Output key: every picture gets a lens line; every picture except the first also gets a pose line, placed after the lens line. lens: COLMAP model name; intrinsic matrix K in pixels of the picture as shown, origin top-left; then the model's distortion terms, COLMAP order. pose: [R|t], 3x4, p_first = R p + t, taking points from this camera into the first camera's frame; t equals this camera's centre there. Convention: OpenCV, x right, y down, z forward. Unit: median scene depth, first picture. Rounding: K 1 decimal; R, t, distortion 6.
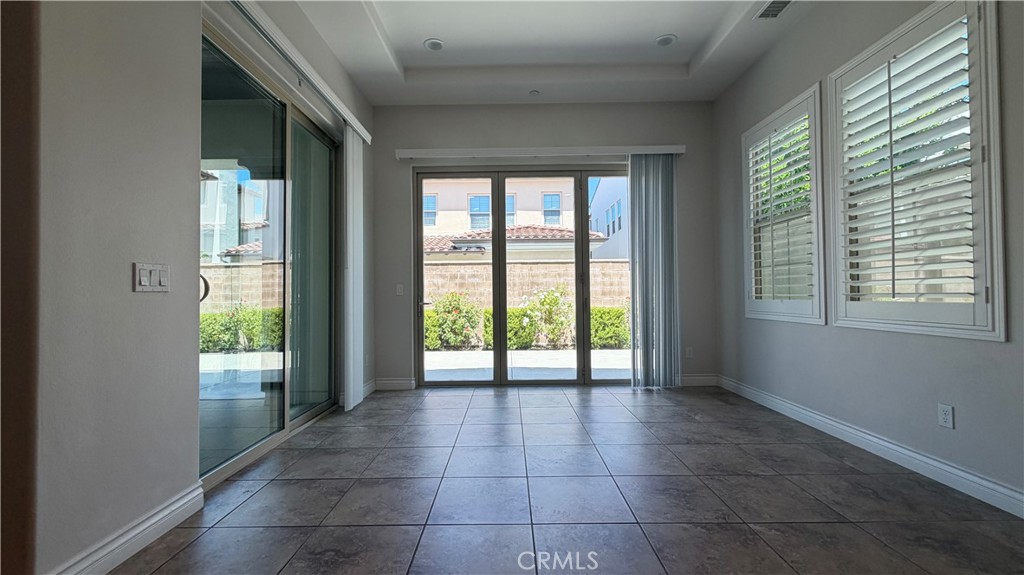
lens RADIAL K [[397.7, 0, 511.1], [0, 397.7, 284.4], [0, 0, 1]] dist [0.002206, 0.000174]
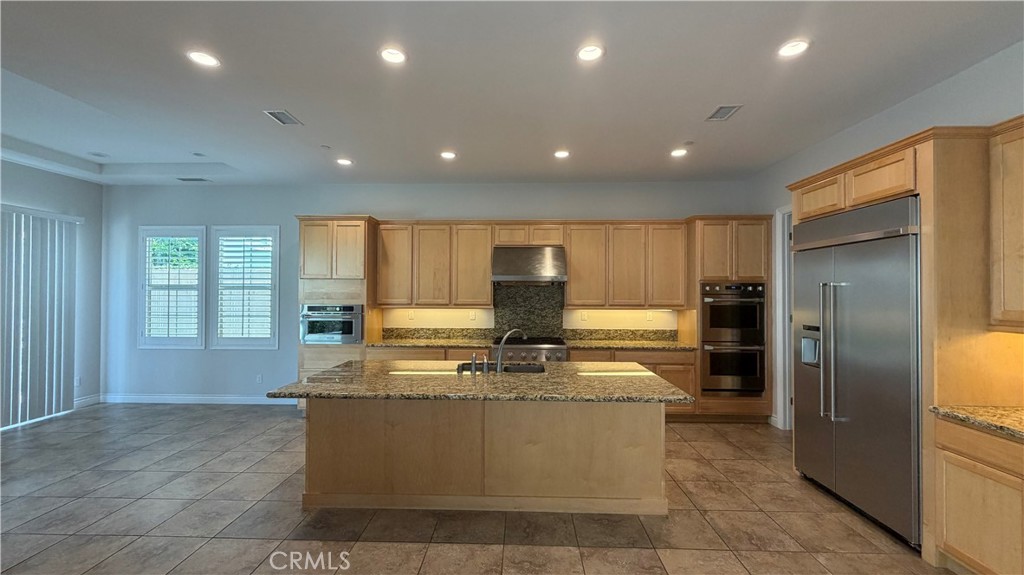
lens RADIAL K [[397.7, 0, 513.6], [0, 397.7, 288.8], [0, 0, 1]] dist [0.002206, 0.000174]
pose [[0.028919, 0.015388, 0.999463, -1.726024], [-0.016217, 0.999757, -0.014923, -0.296416], [-0.999450, -0.015777, 0.029162, -0.867447]]
